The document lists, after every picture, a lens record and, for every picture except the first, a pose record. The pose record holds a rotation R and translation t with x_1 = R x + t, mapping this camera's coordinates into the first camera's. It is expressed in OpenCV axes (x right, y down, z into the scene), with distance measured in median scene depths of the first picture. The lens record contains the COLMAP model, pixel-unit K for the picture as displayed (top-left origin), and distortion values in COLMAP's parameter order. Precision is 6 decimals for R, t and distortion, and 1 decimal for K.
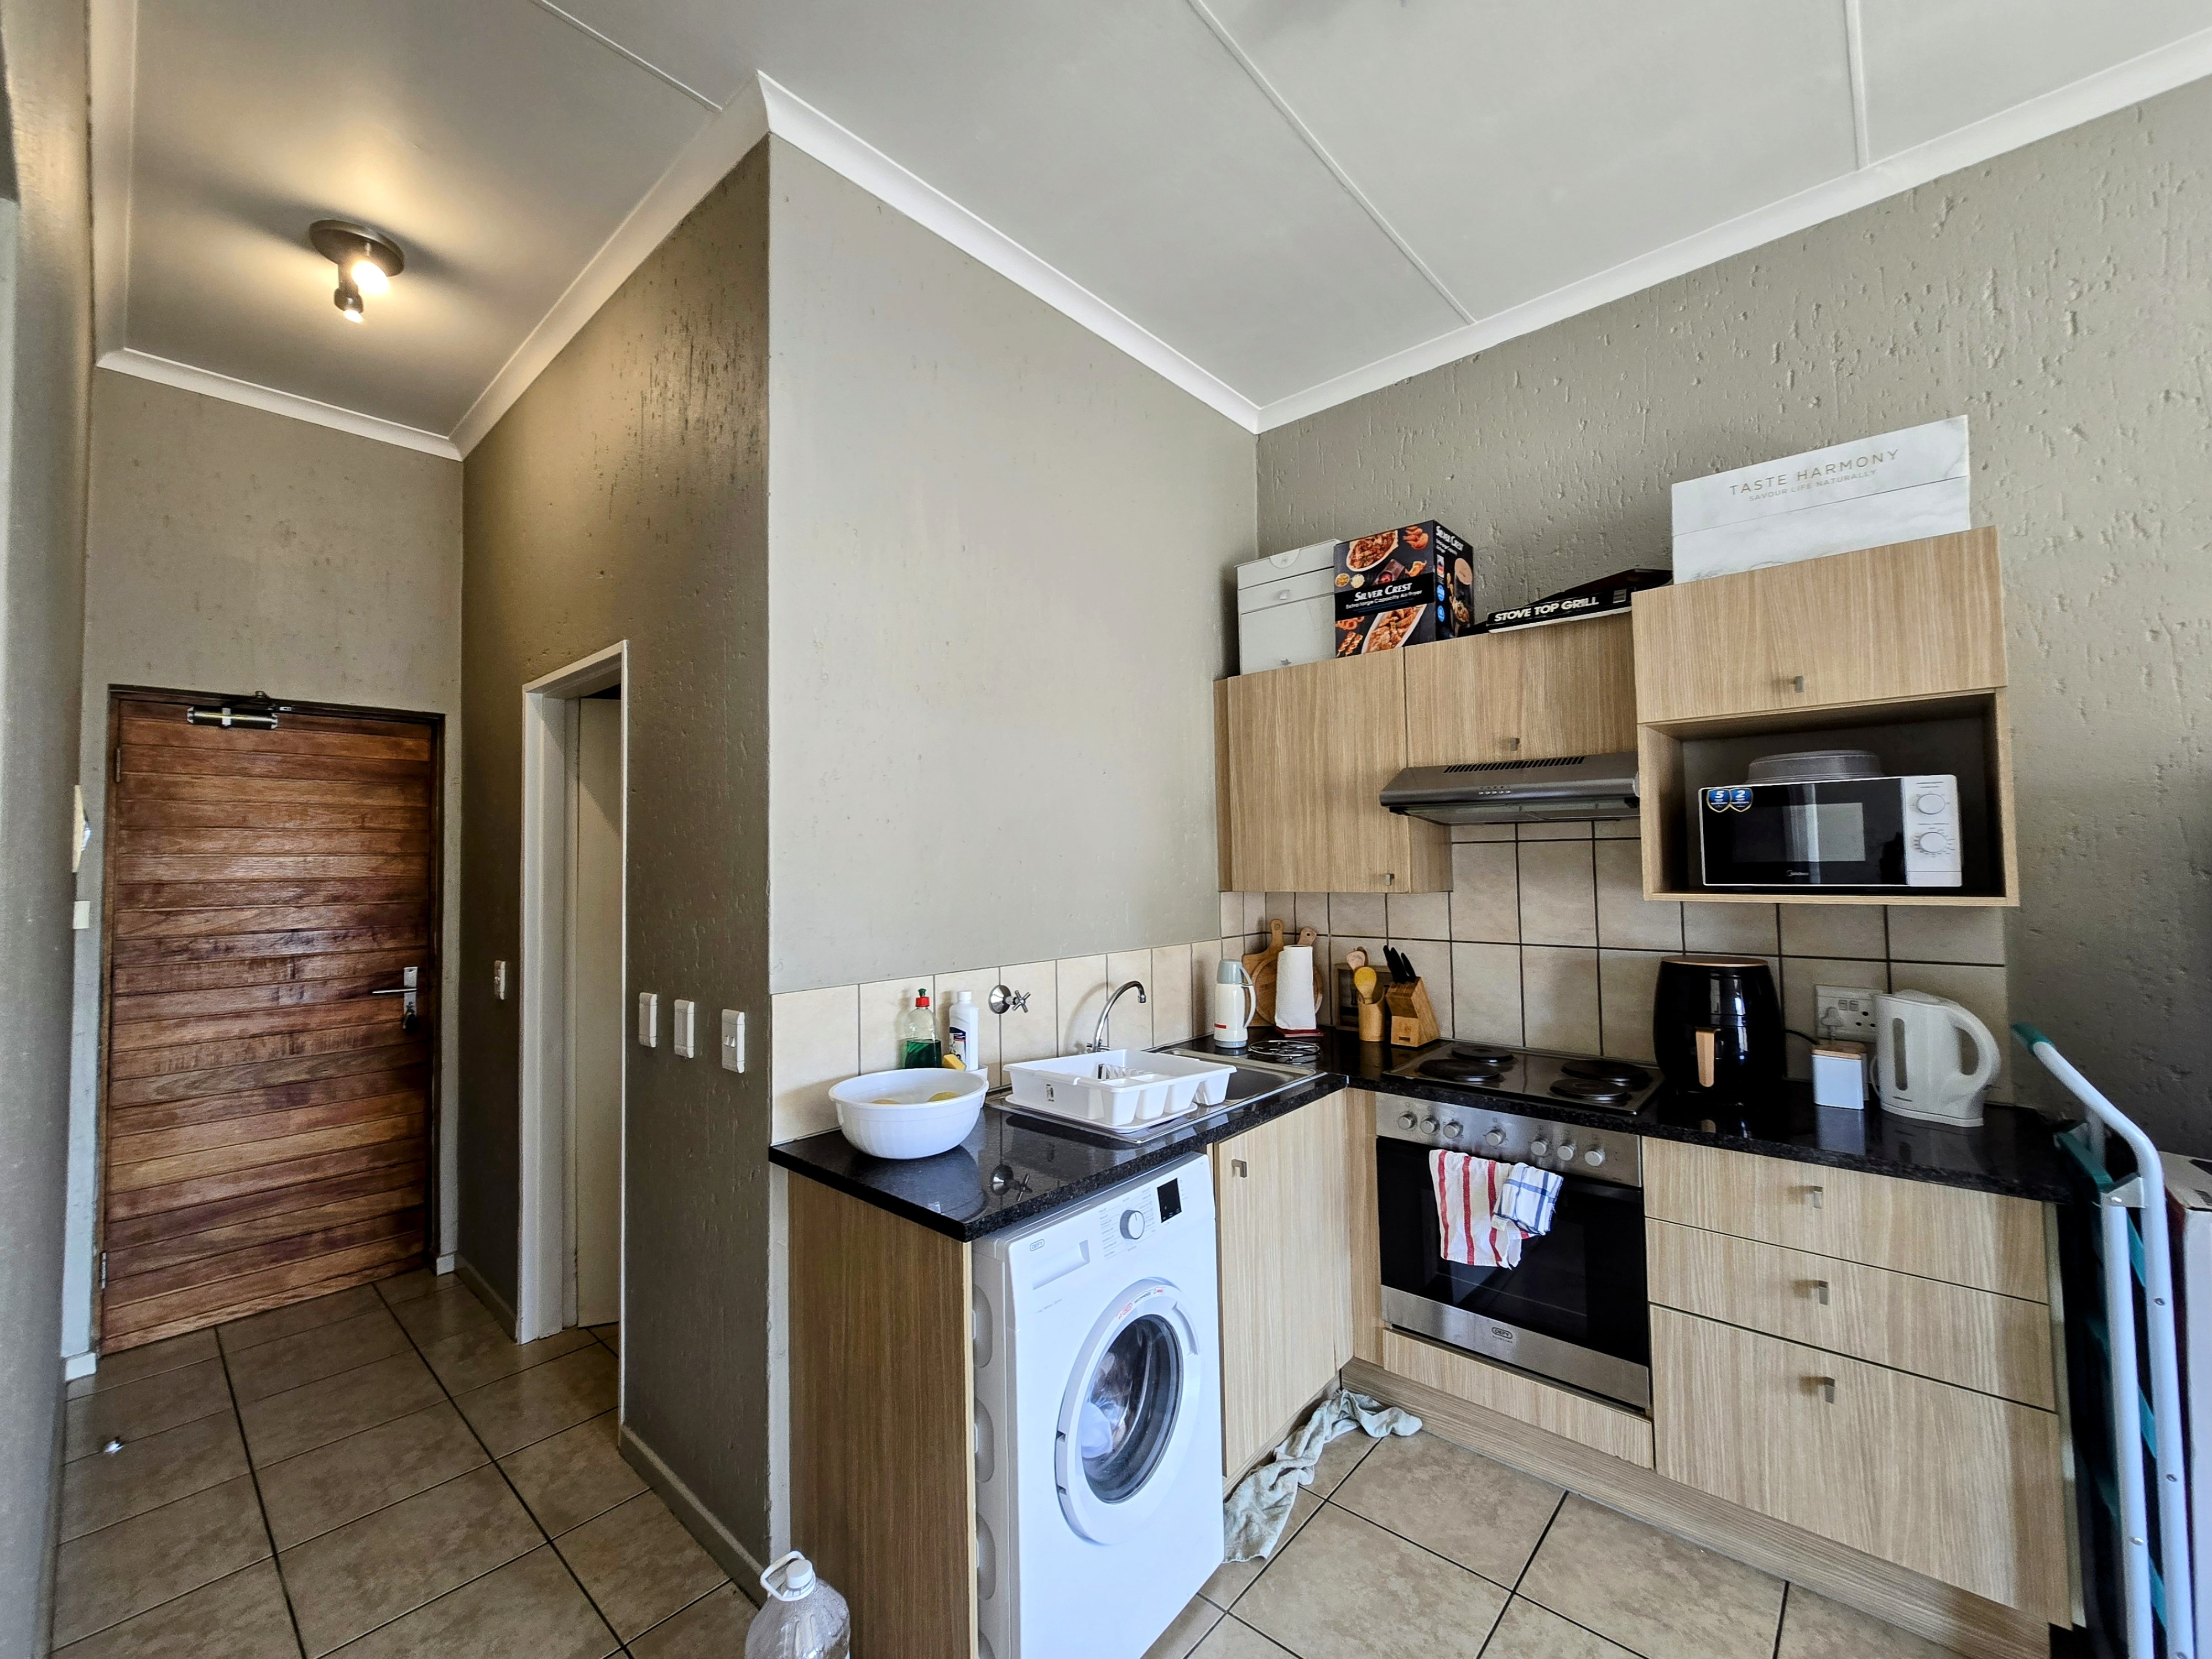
lens RADIAL K [[904.5, 0, 1093.8], [0, 904.5, 828.6], [0, 0, 1]] dist [-0.003514, 0.000730]
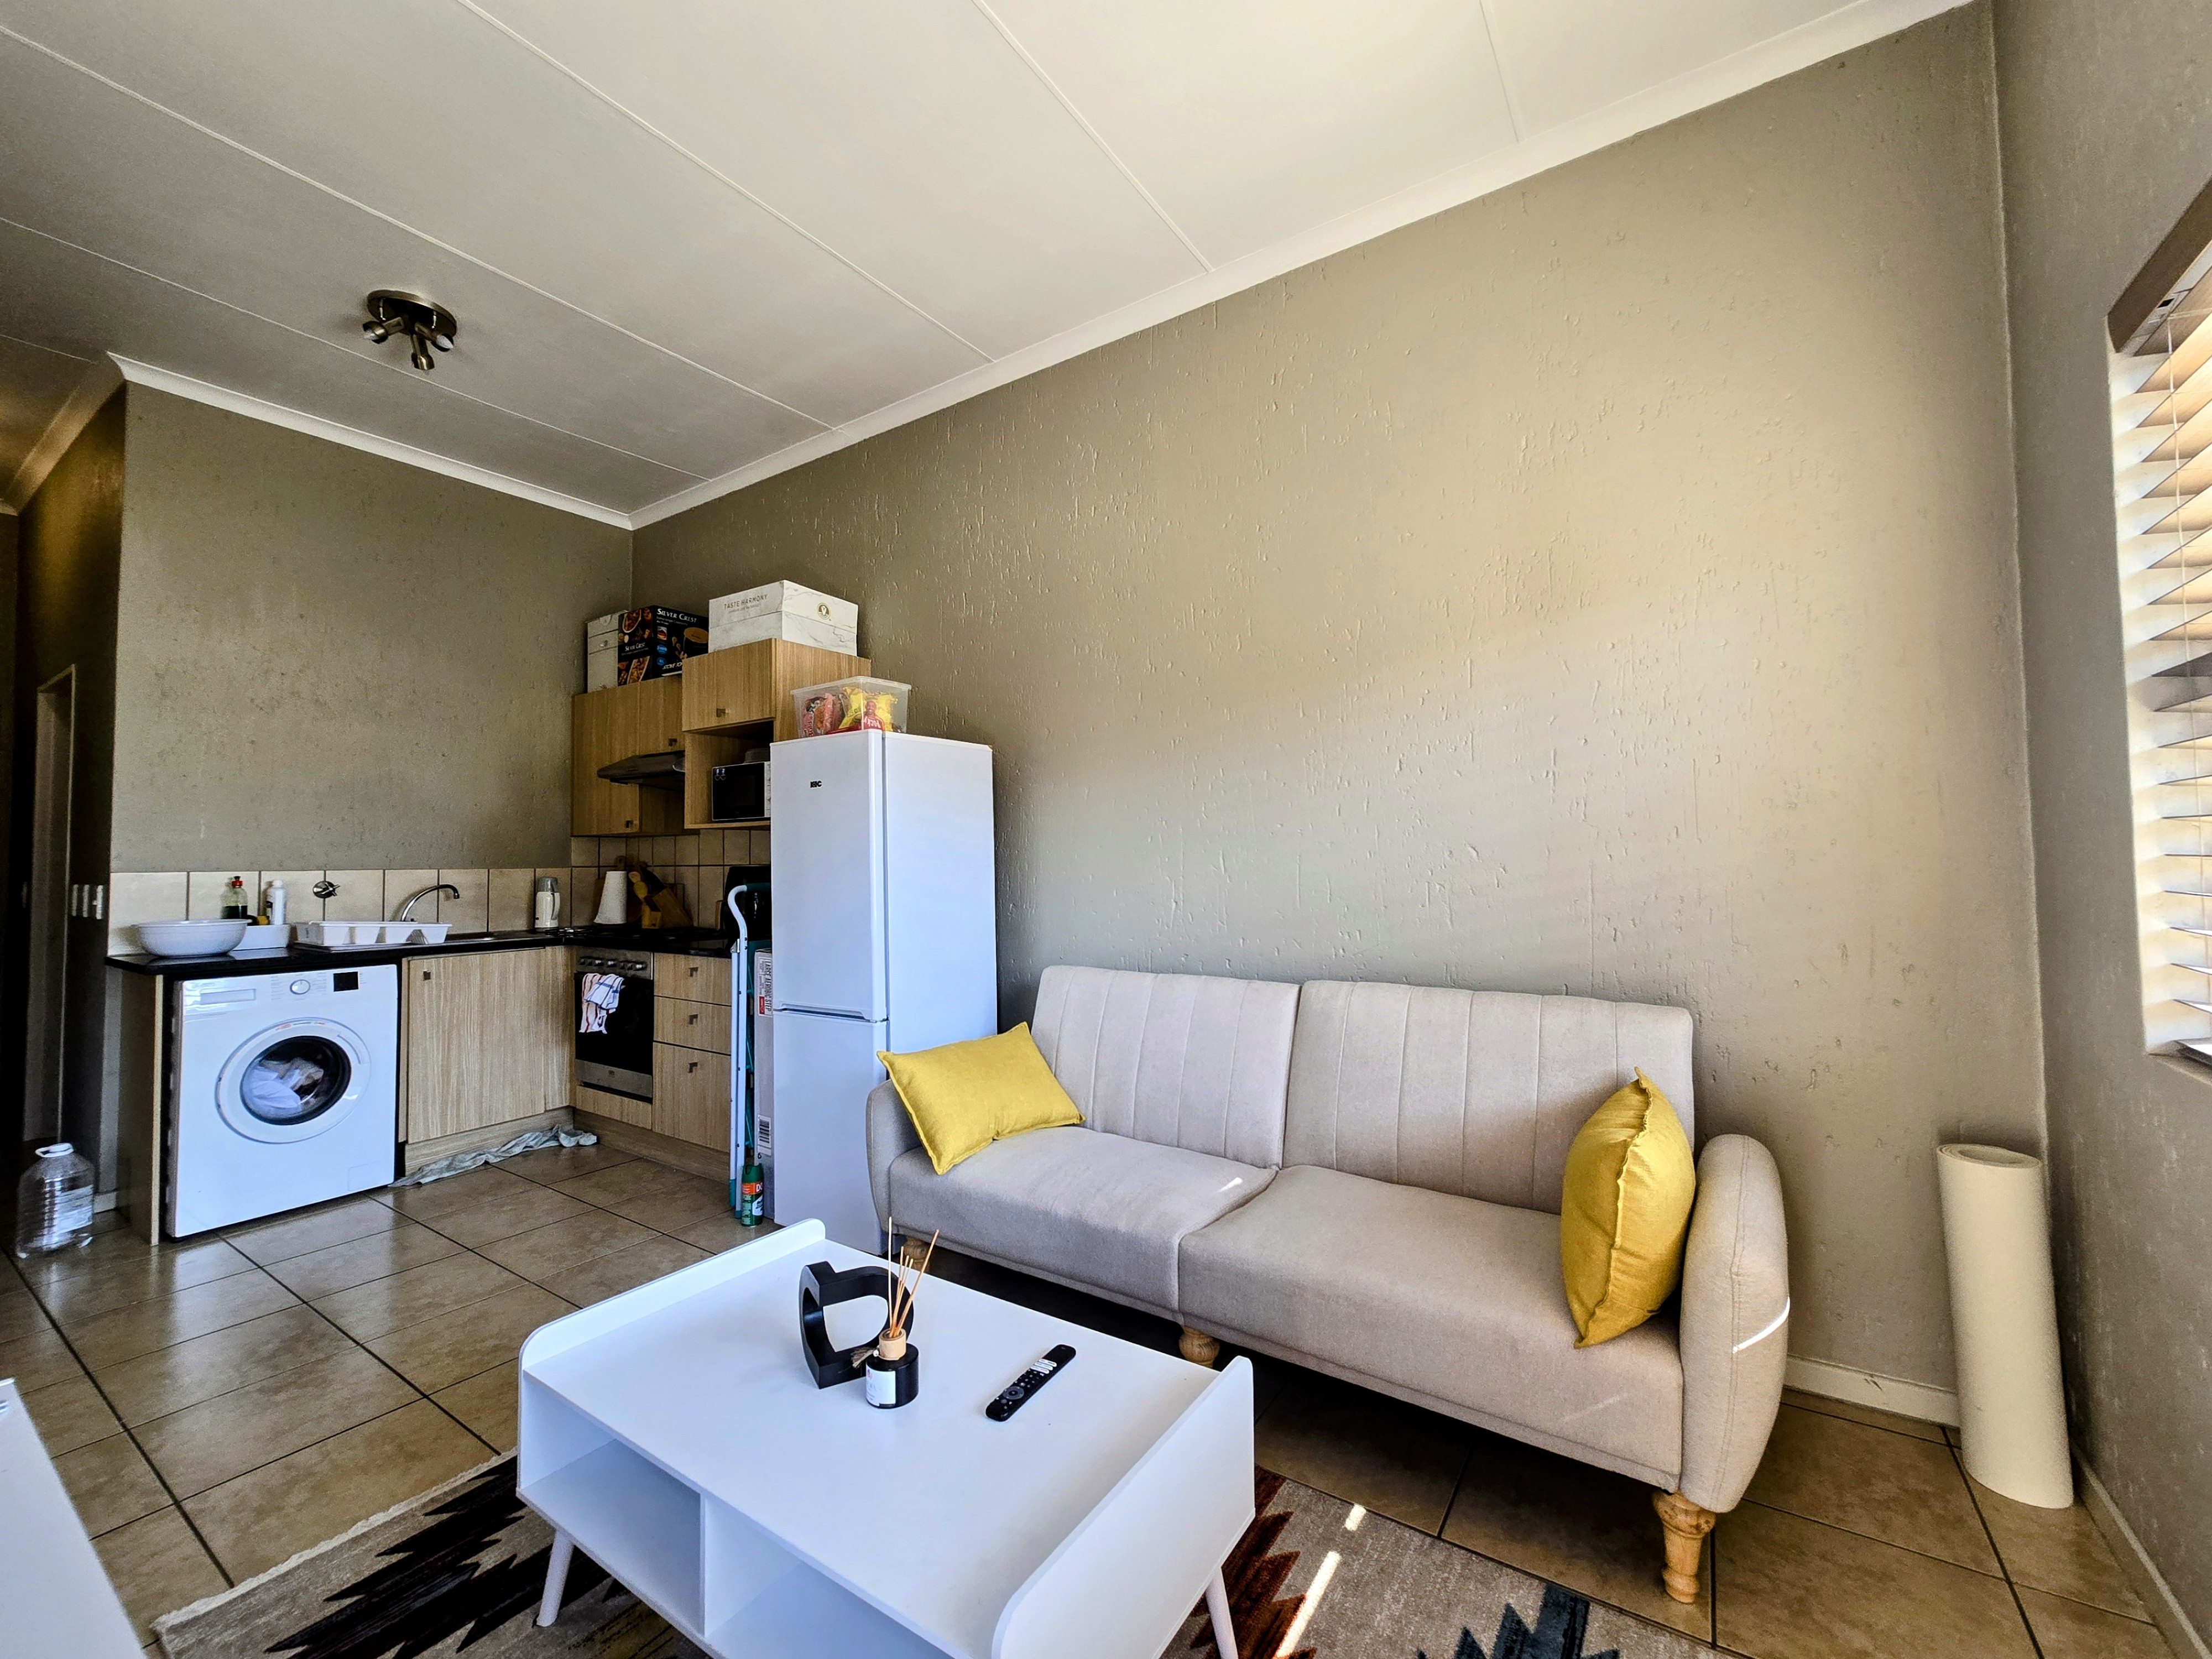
lens RADIAL K [[904.5, 0, 1097.9], [0, 904.5, 832.3], [0, 0, 1]] dist [-0.003514, 0.000730]
pose [[0.991014, 0.006372, 0.133603, 1.116474], [-0.006553, 0.999978, 0.000914, 0.075177], [-0.133595, -0.001782, 0.991034, -0.853430]]
